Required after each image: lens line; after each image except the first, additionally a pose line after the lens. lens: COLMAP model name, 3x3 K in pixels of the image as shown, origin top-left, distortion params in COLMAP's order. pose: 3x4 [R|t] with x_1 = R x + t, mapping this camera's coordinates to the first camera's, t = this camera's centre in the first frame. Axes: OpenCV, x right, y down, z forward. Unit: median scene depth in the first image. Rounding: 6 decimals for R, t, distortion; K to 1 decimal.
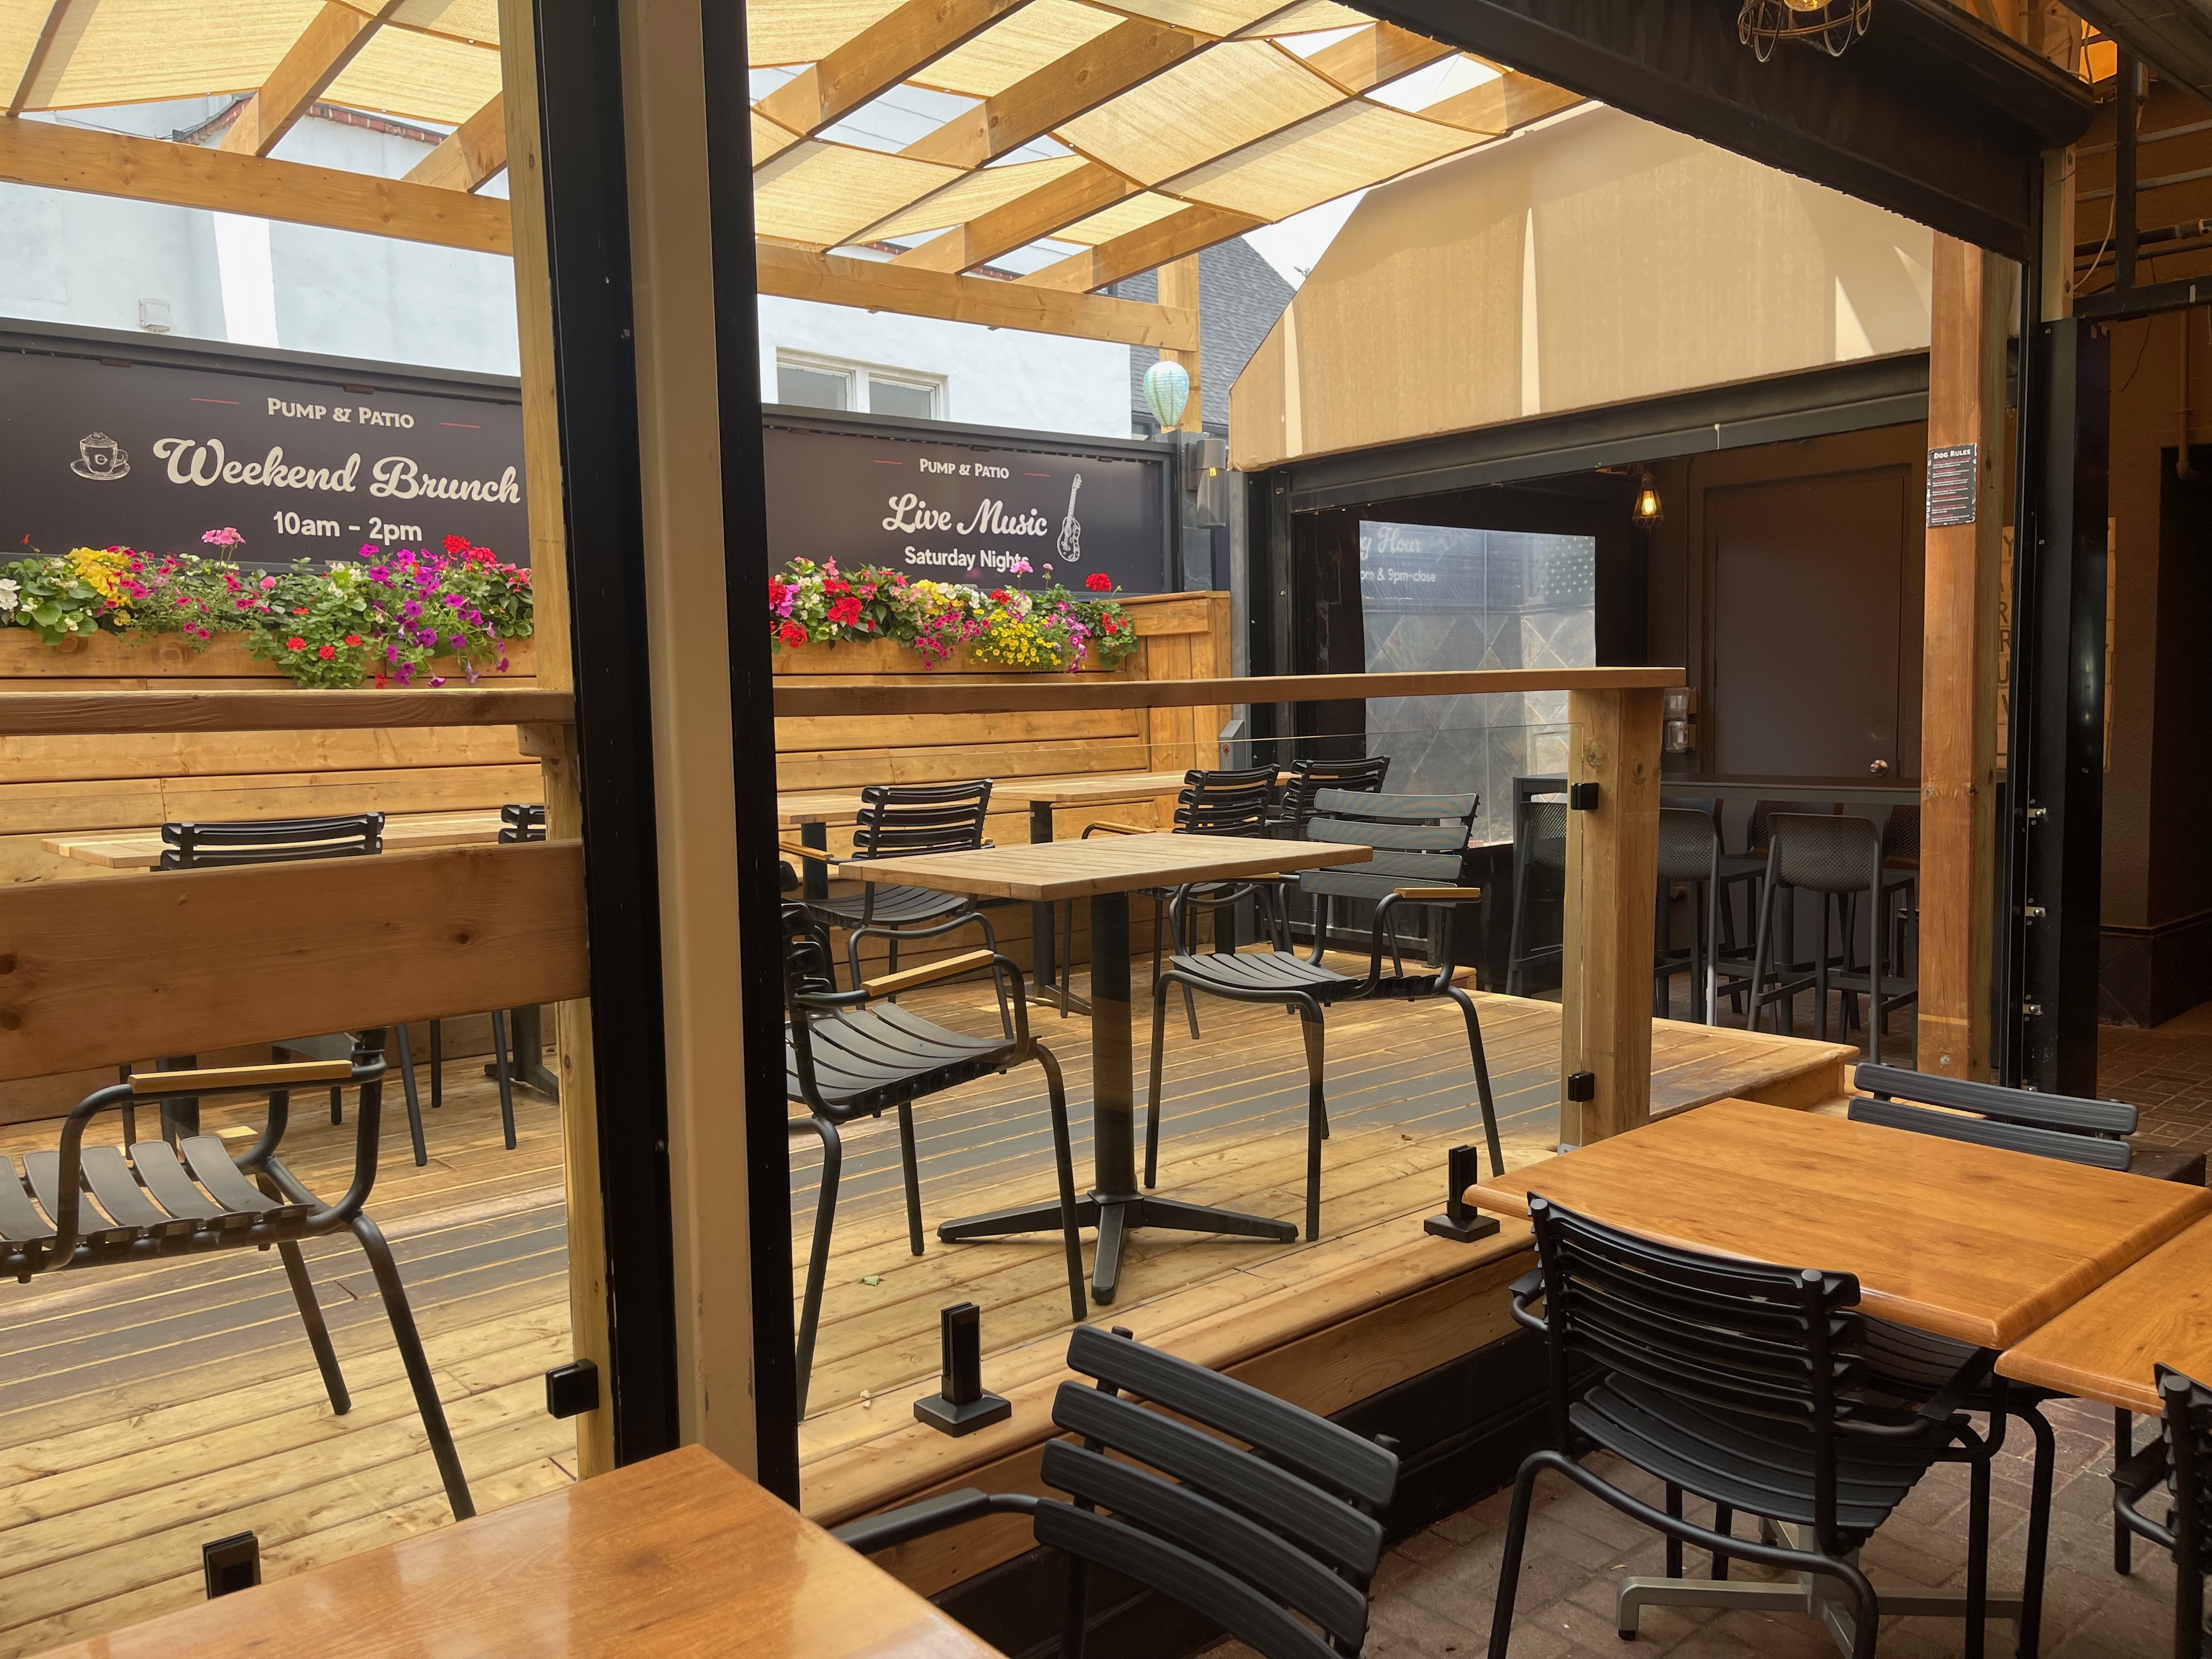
lens RADIAL K [[1655.6, 0, 1109.1], [0, 1655.6, 830.0], [0, 0, 1]] dist [-0.025035, -0.003467]
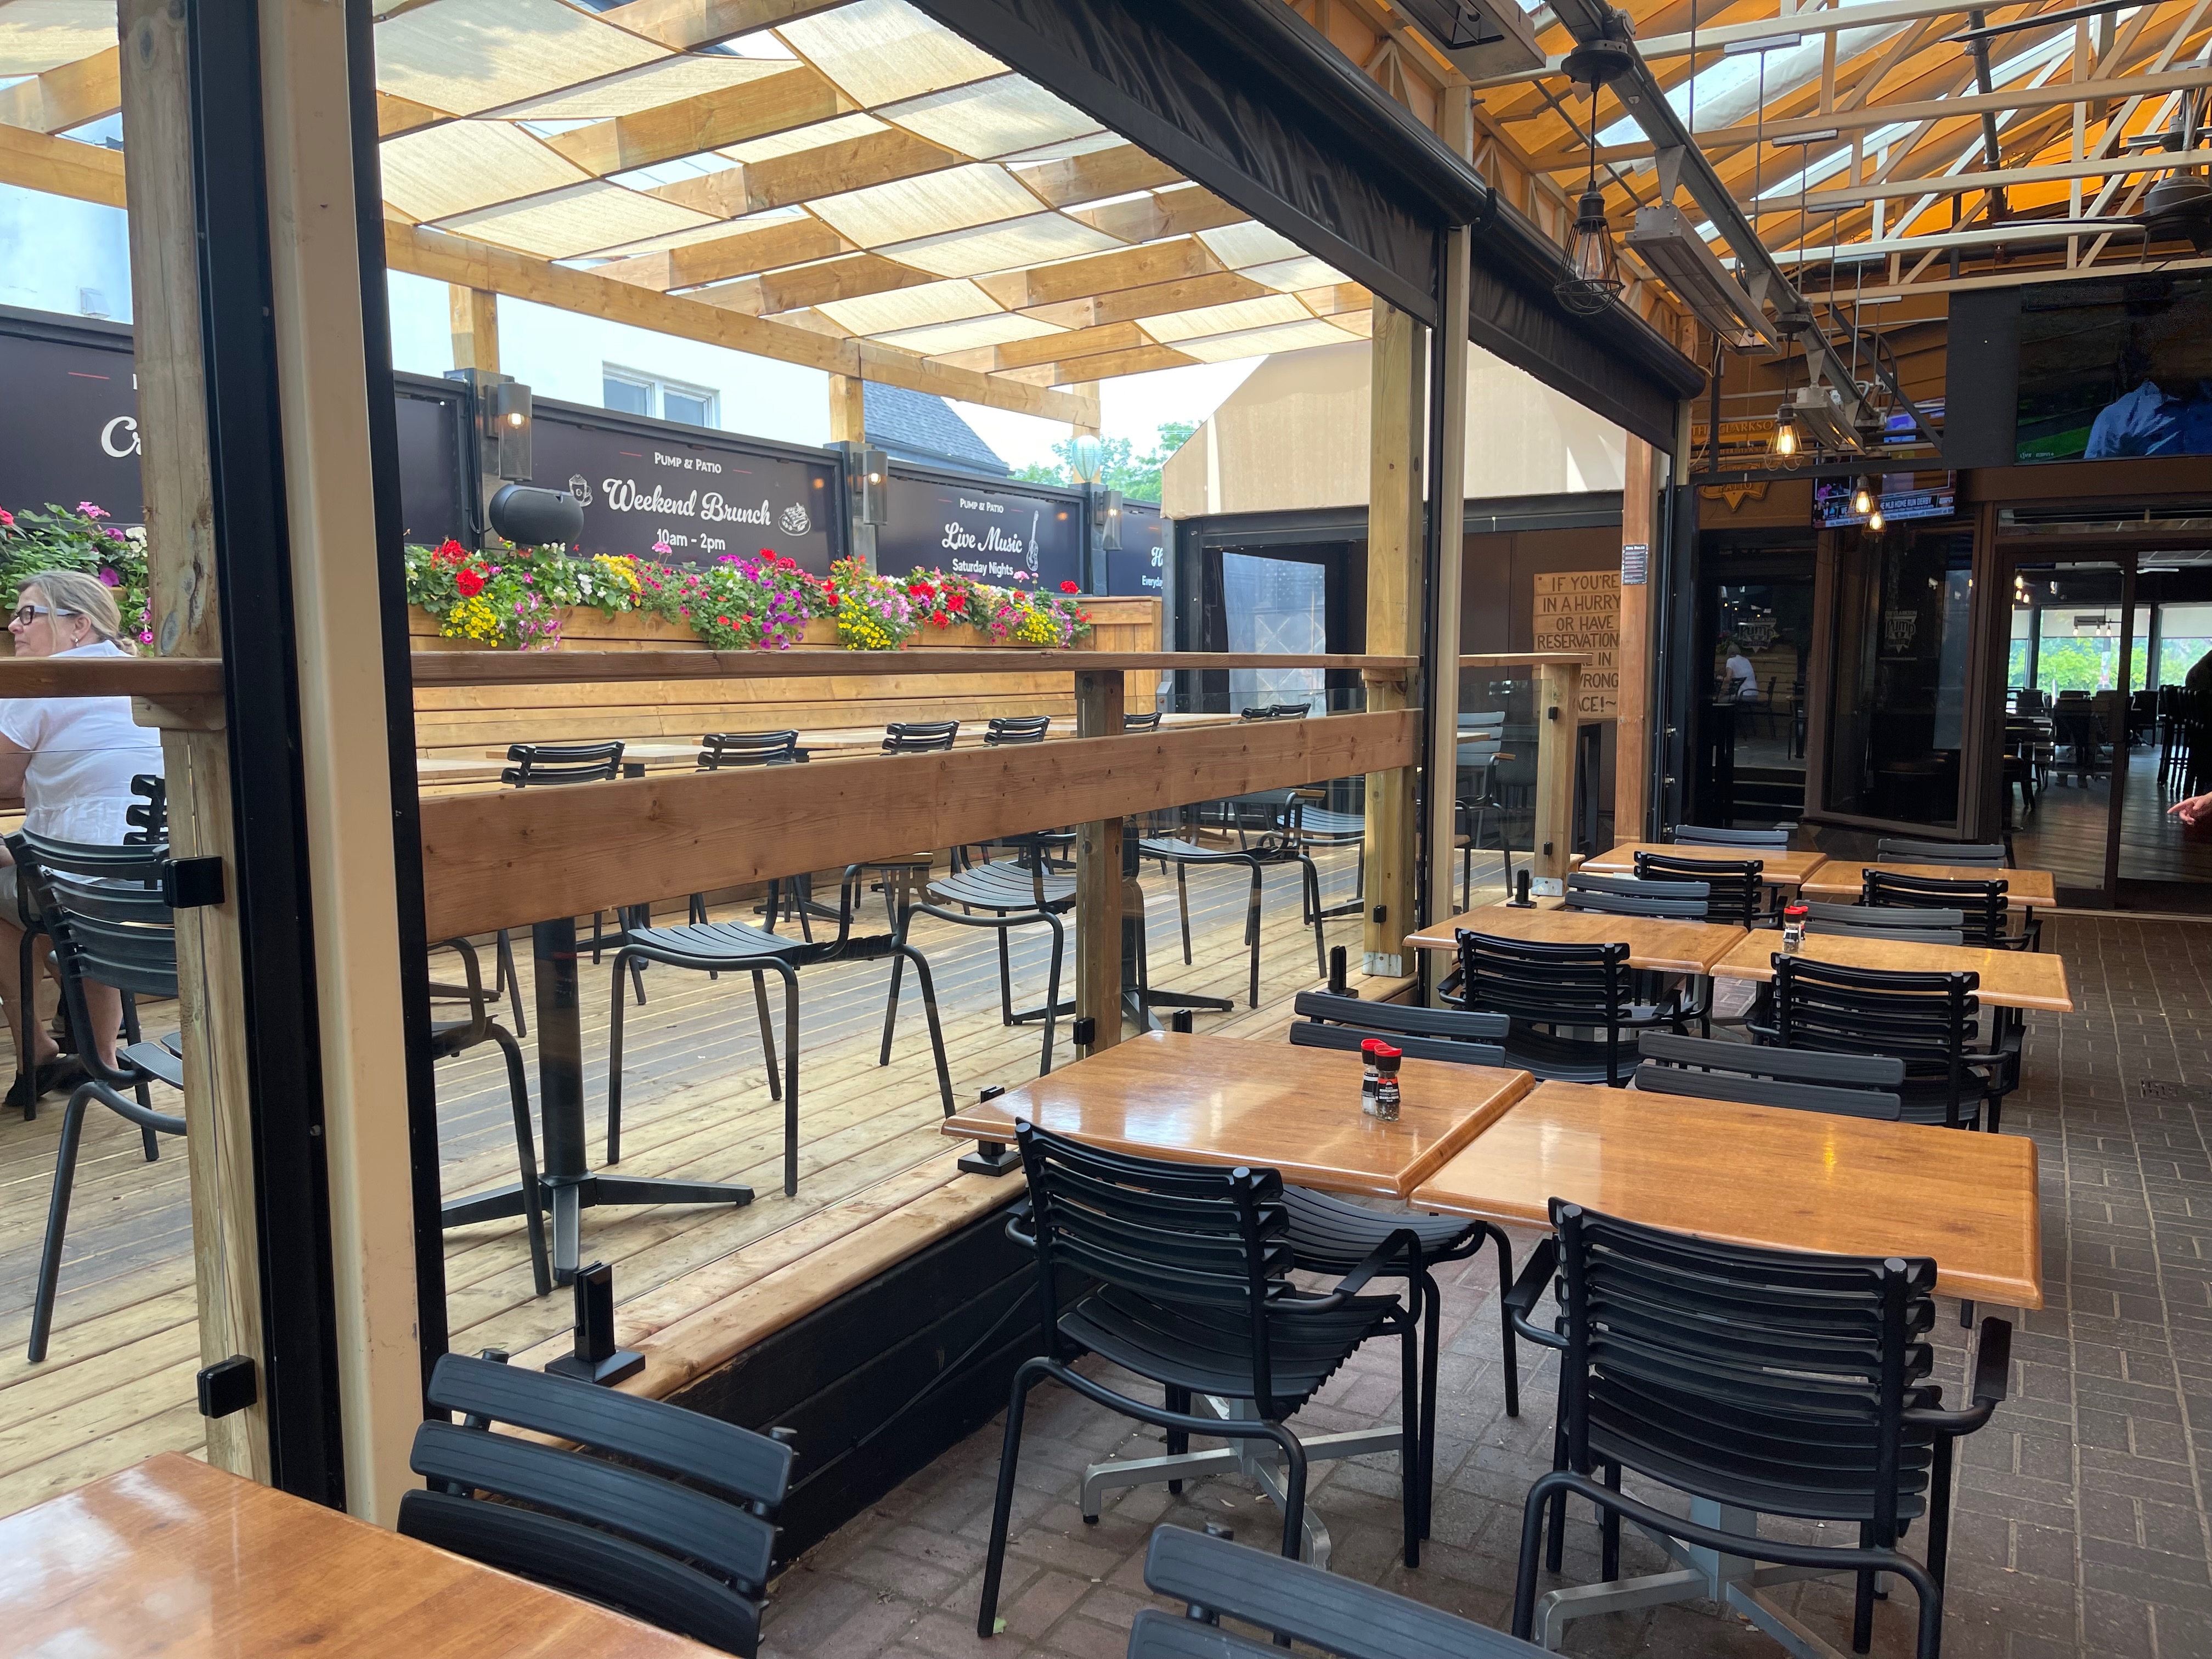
lens RADIAL K [[1655.6, 0, 1103.9], [0, 1655.6, 834.1], [0, 0, 1]] dist [-0.025035, -0.003467]
pose [[0.940976, -0.017031, 0.338045, -0.485399], [0.010859, 0.999738, 0.020140, 0.042762], [-0.338299, -0.015281, 0.940914, -0.413905]]
